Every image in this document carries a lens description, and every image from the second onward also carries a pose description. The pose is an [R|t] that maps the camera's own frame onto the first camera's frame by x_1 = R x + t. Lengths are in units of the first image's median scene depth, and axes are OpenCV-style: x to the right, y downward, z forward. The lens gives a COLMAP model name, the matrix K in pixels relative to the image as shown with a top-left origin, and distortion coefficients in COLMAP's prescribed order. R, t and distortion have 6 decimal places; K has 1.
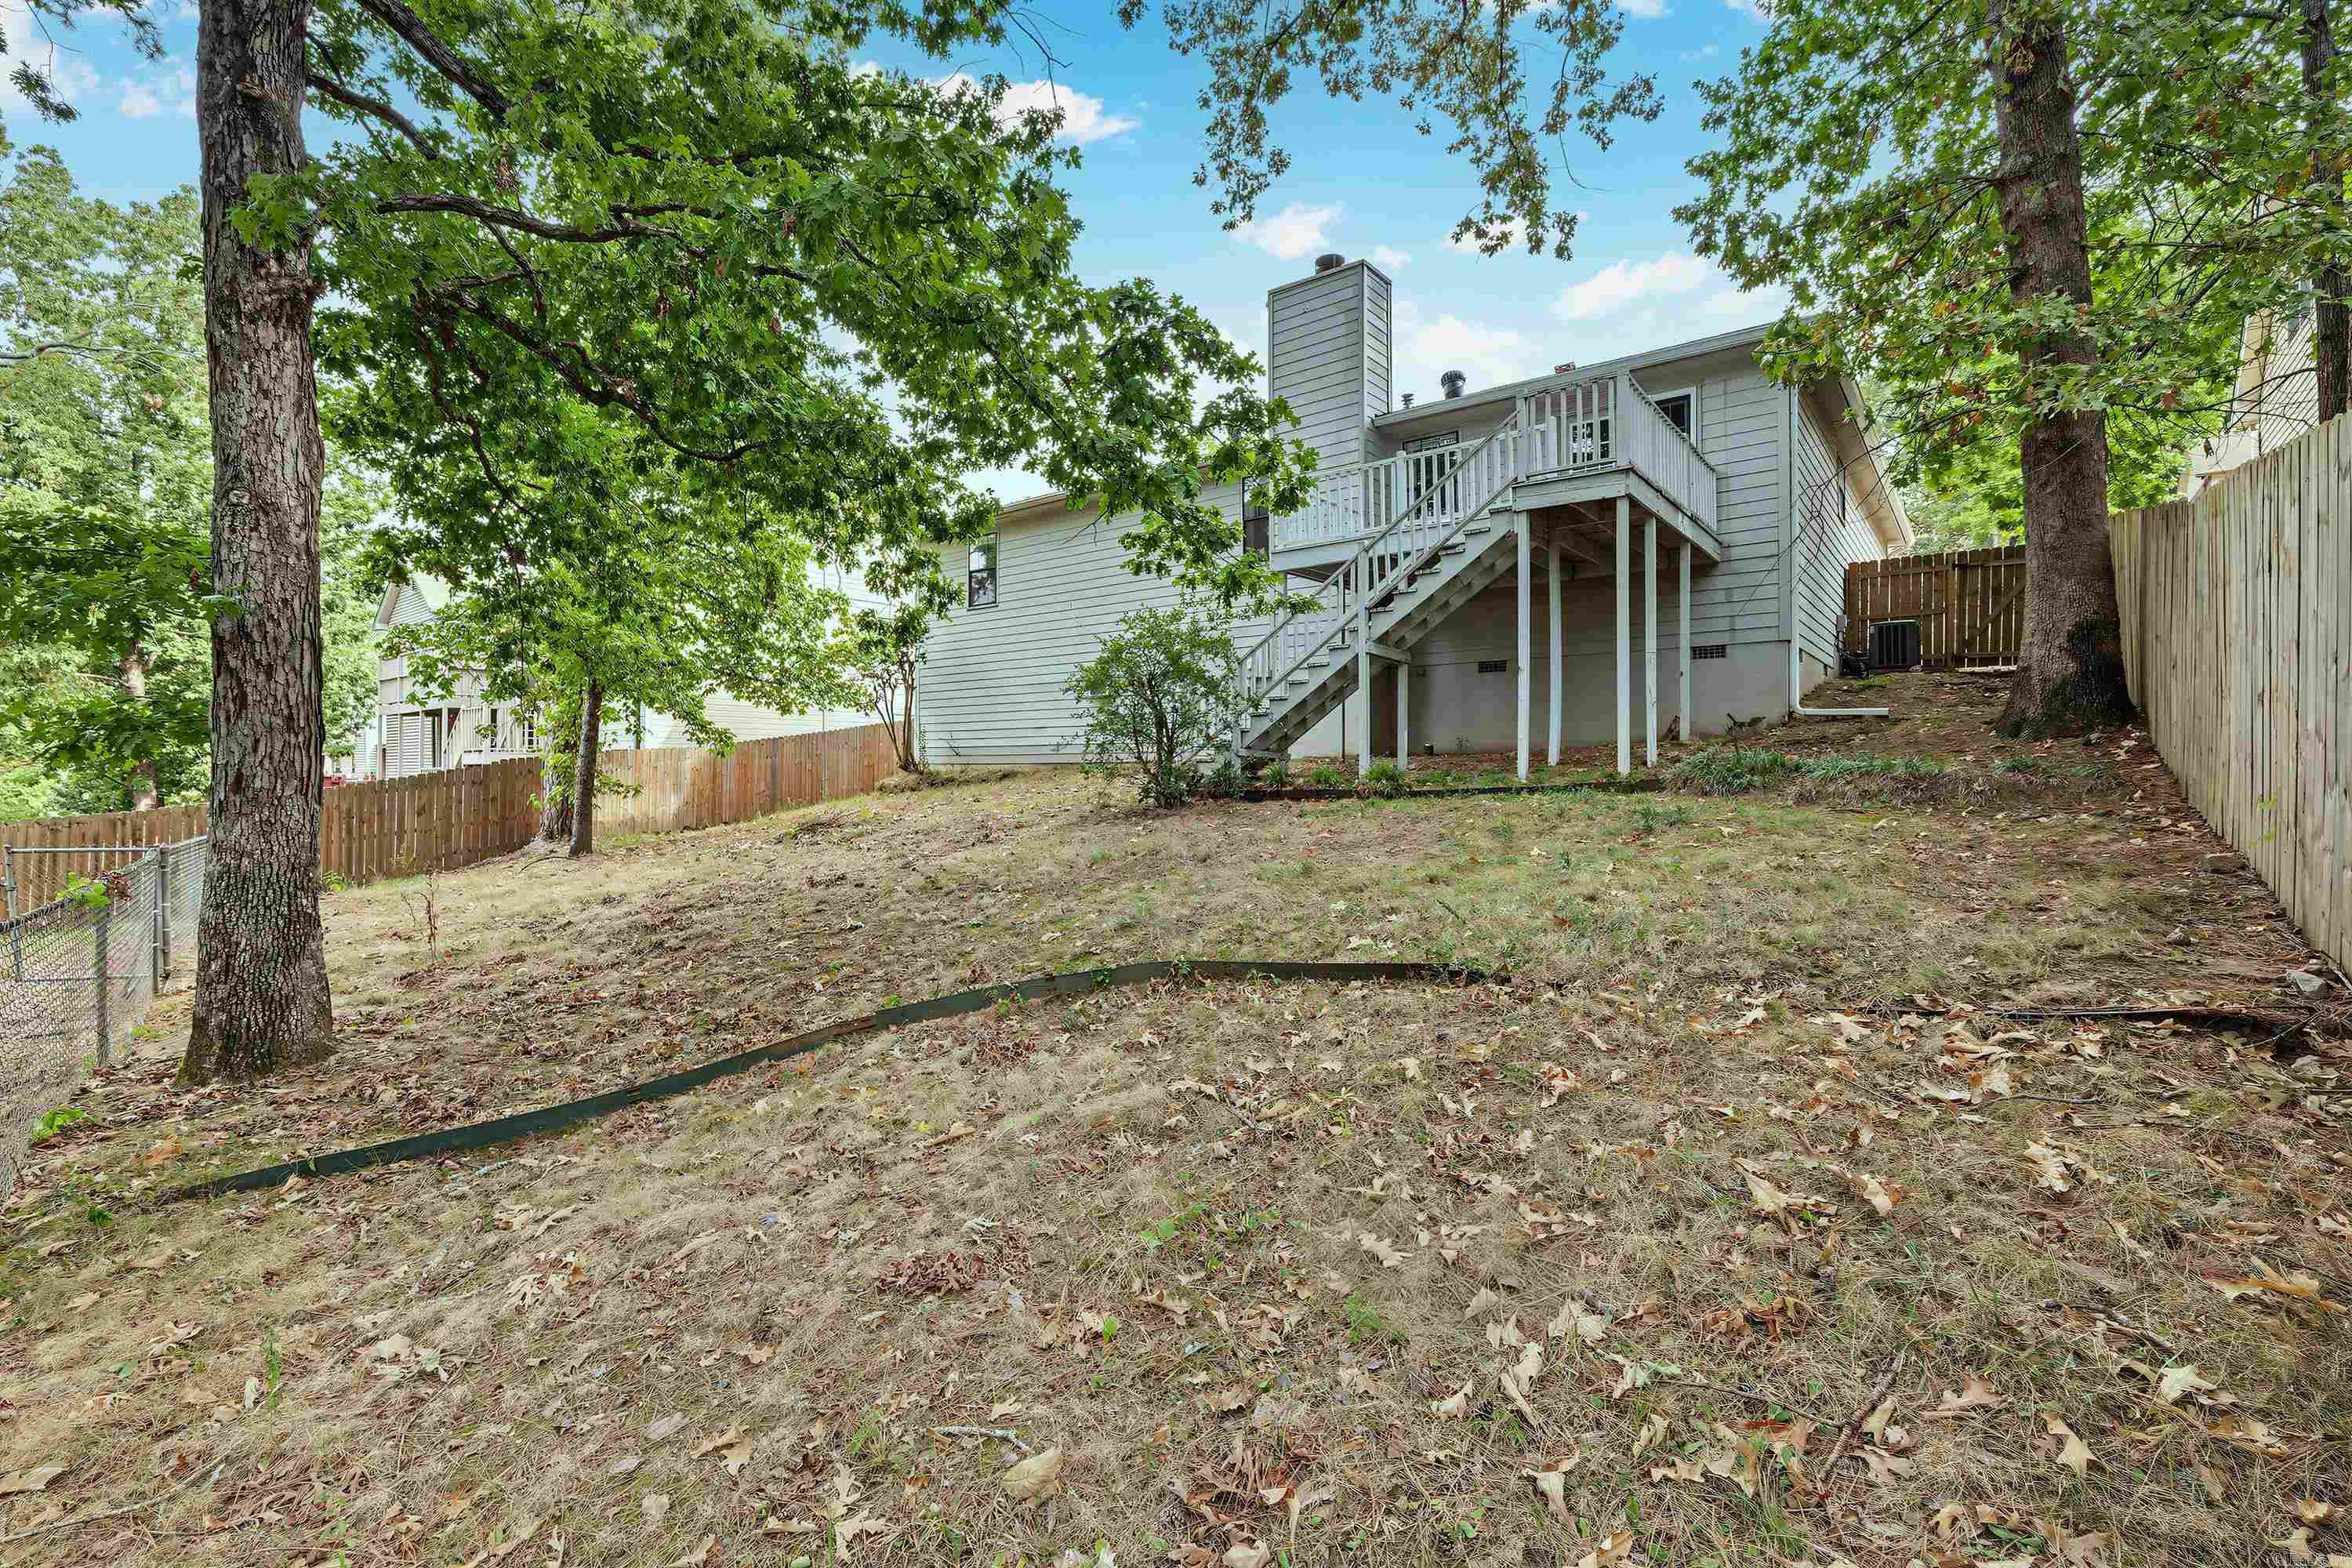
lens RADIAL K [[1025.4, 0, 1179.0], [0, 1025.4, 784.7], [0, 0, 1]] dist [-0.002228, -0.000278]
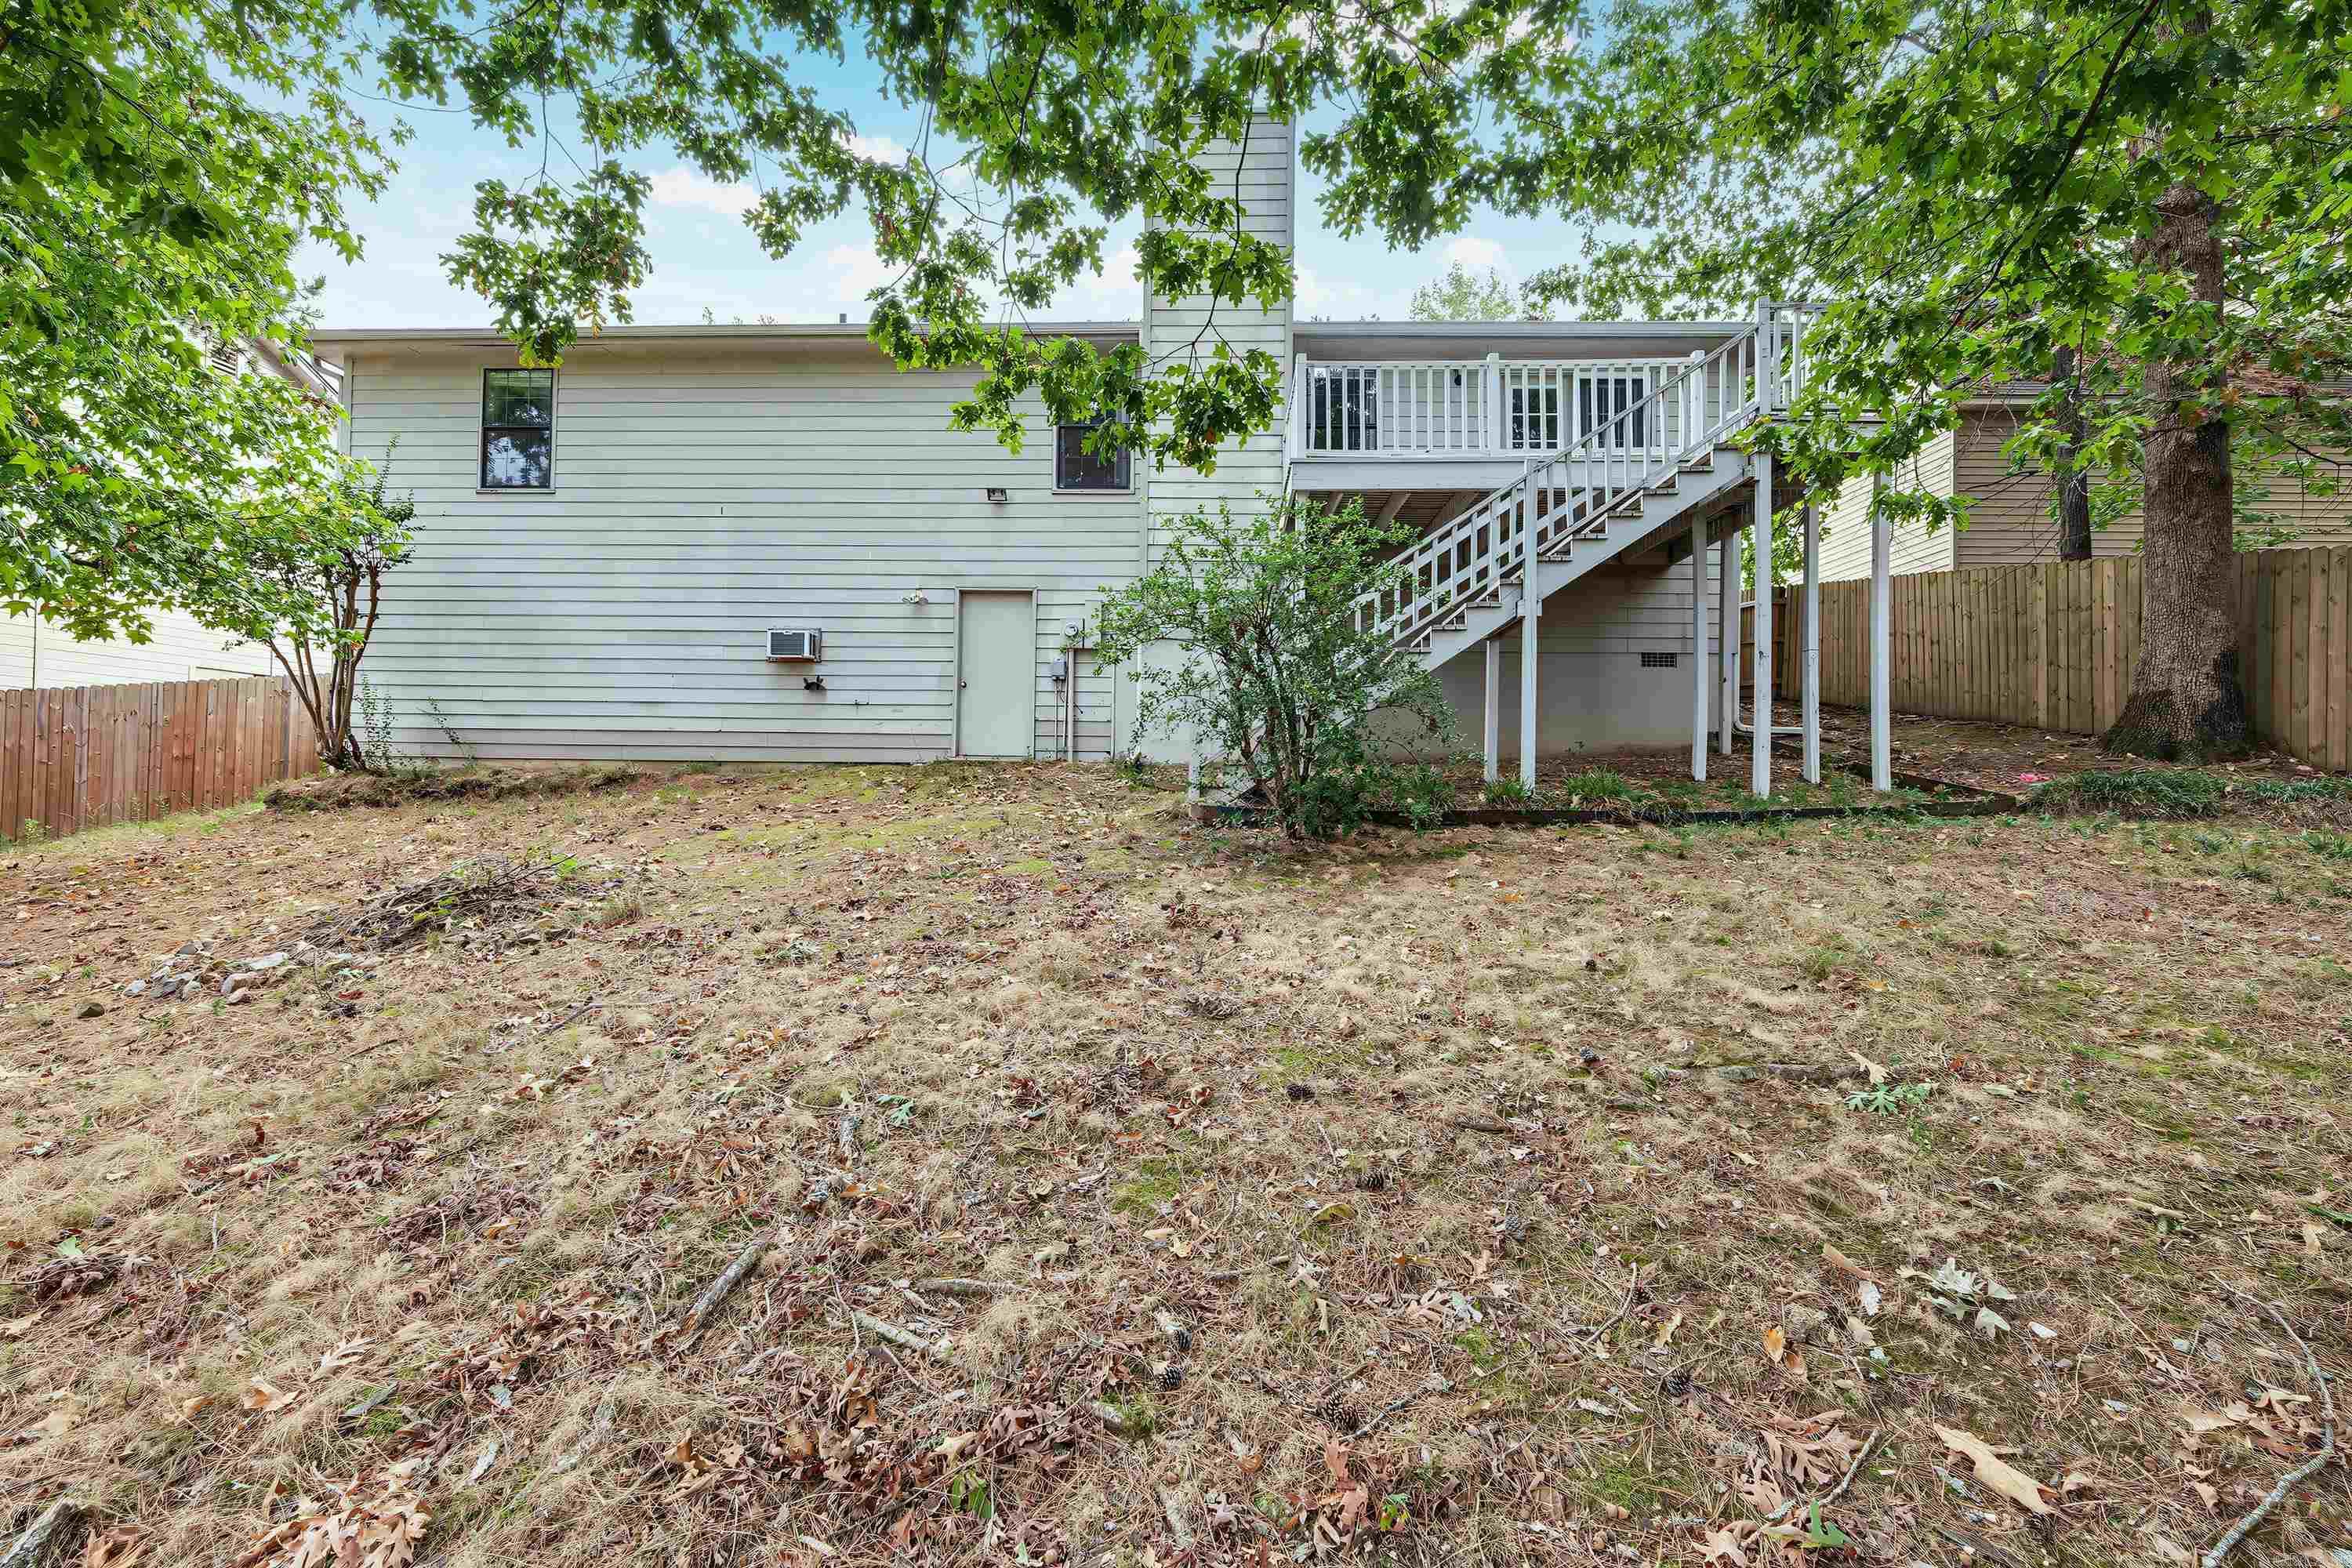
lens RADIAL K [[1025.4, 0, 1179.0], [0, 1025.4, 784.7], [0, 0, 1]] dist [-0.002228, -0.000278]
pose [[0.798076, 0.009664, 0.602479, -0.401110], [-0.005125, 0.999944, -0.009250, -0.003941], [-0.602534, 0.004294, 0.798081, 0.519994]]
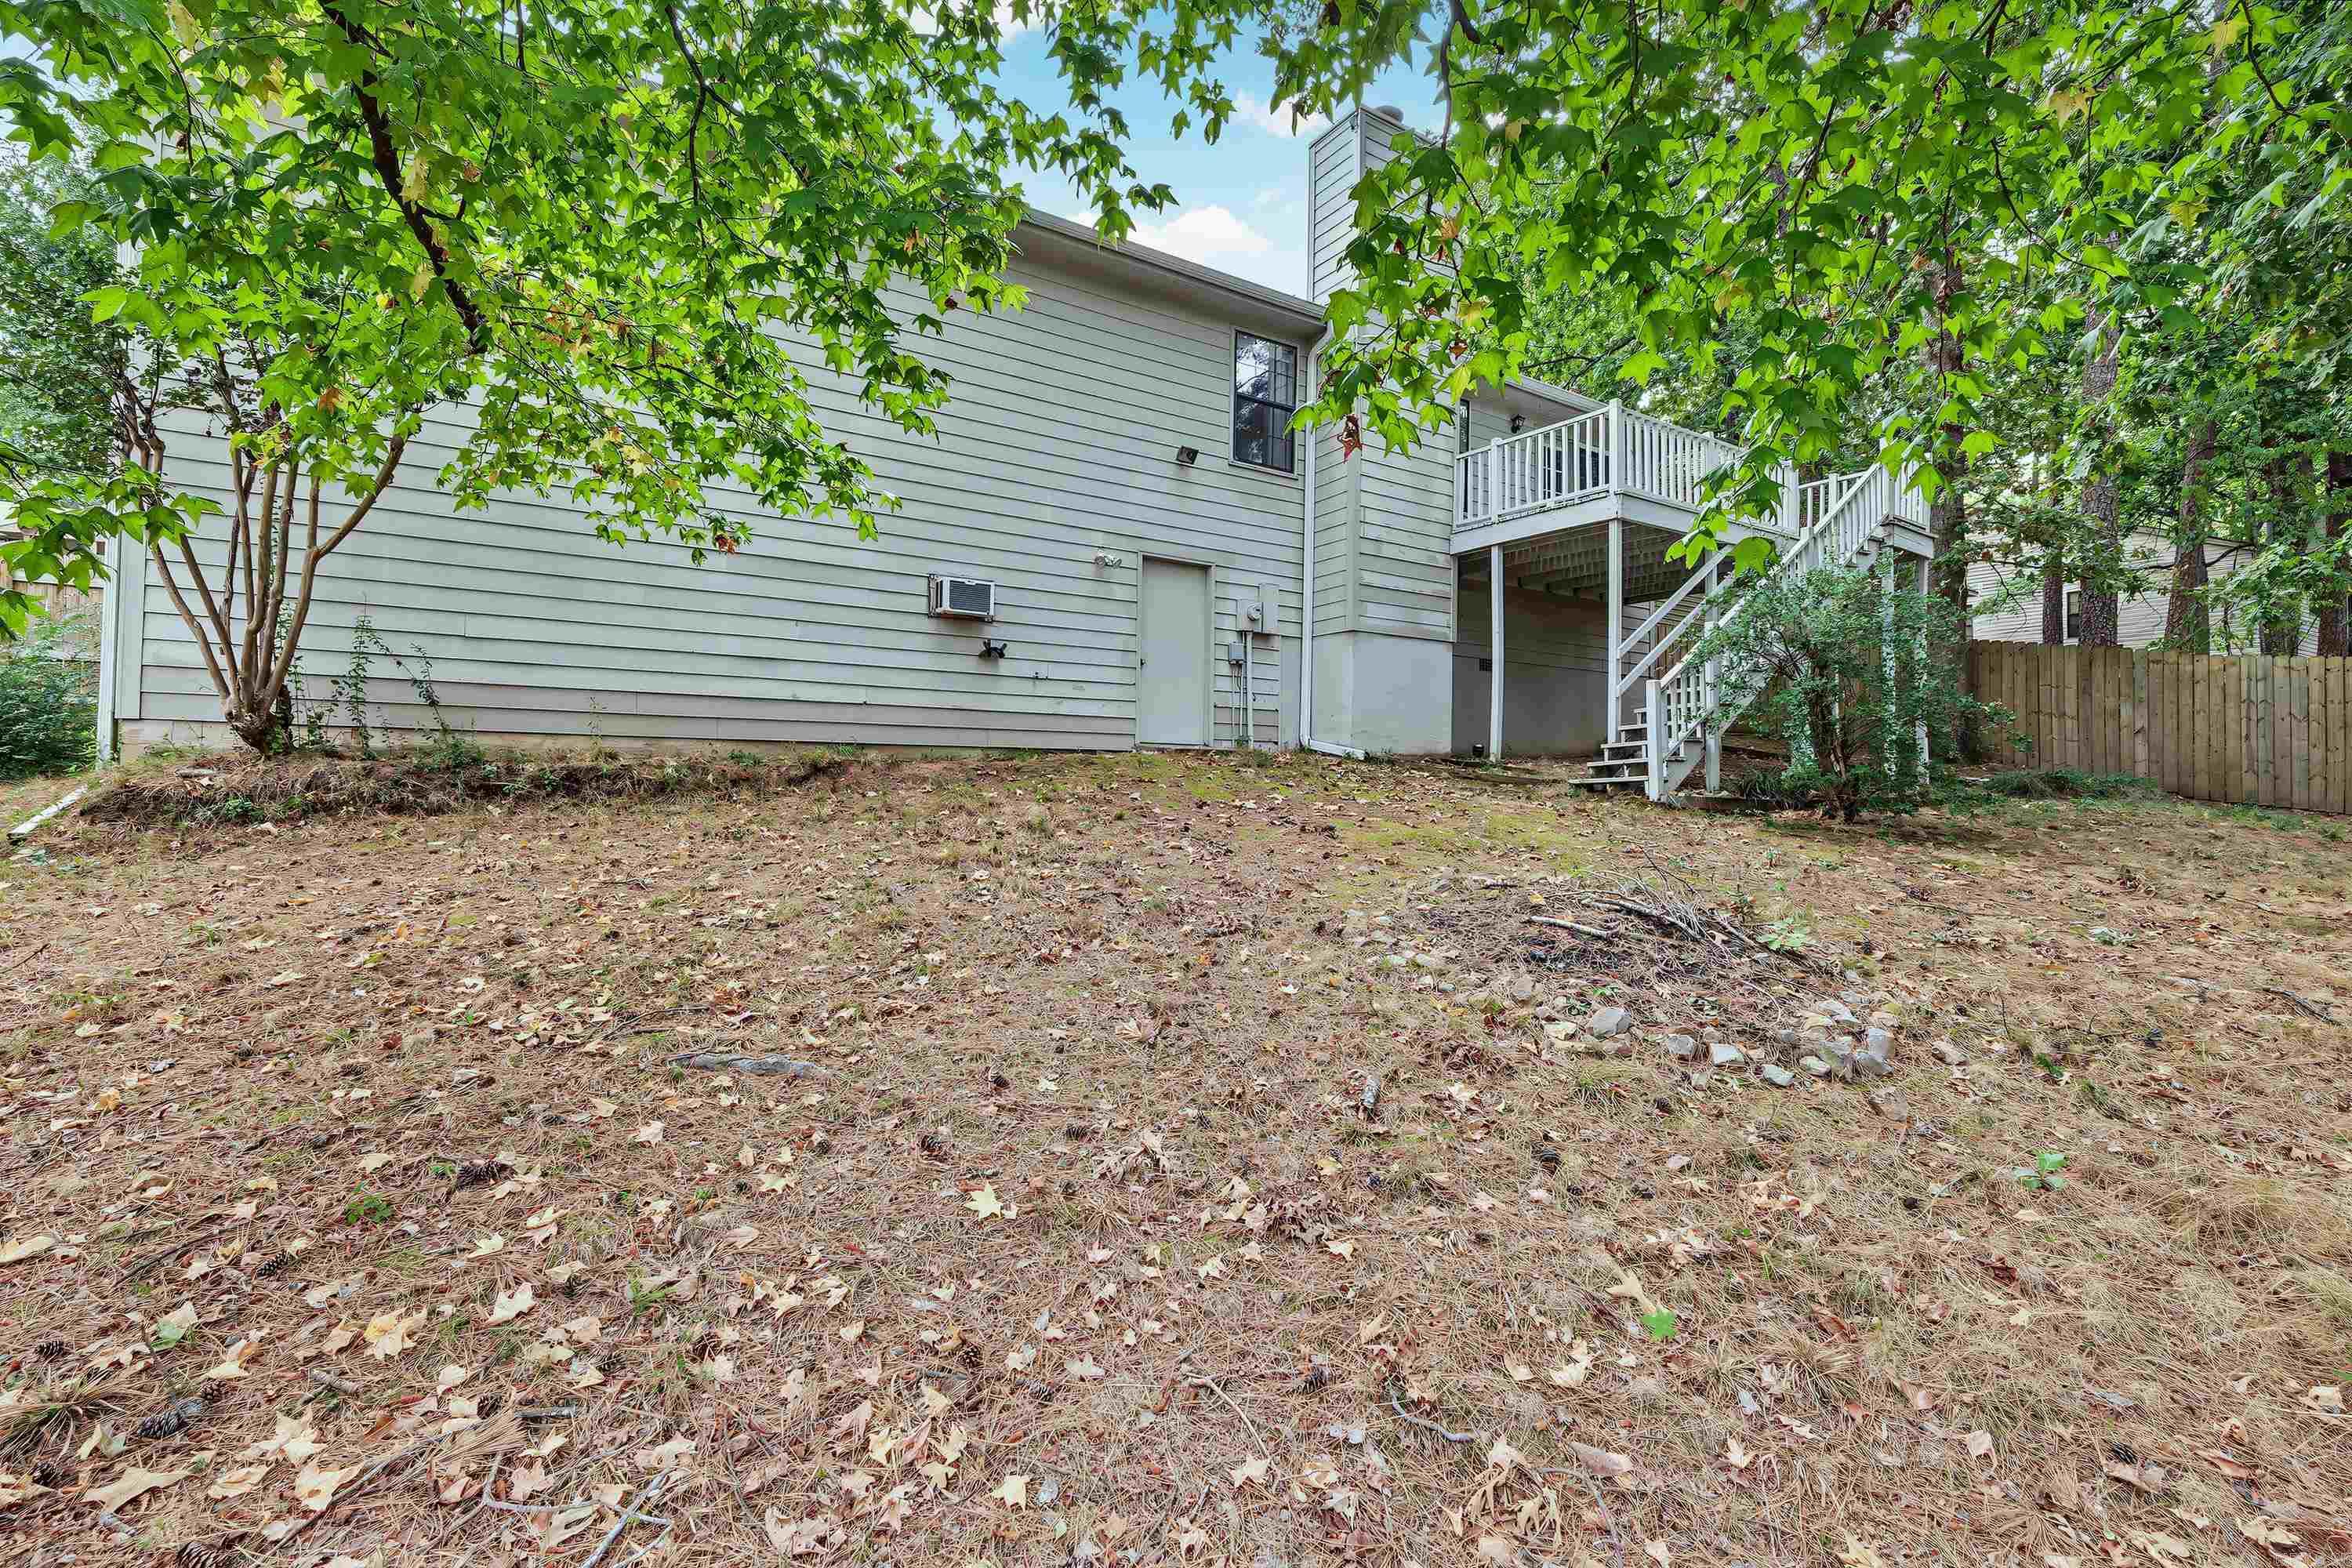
lens RADIAL K [[1025.4, 0, 1179.0], [0, 1025.4, 784.7], [0, 0, 1]] dist [-0.002228, -0.000278]
pose [[0.303653, -0.001687, 0.952781, -0.803805], [-0.001842, 0.999996, 0.002357, -0.006459], [-0.952781, -0.002471, 0.303648, 1.148833]]
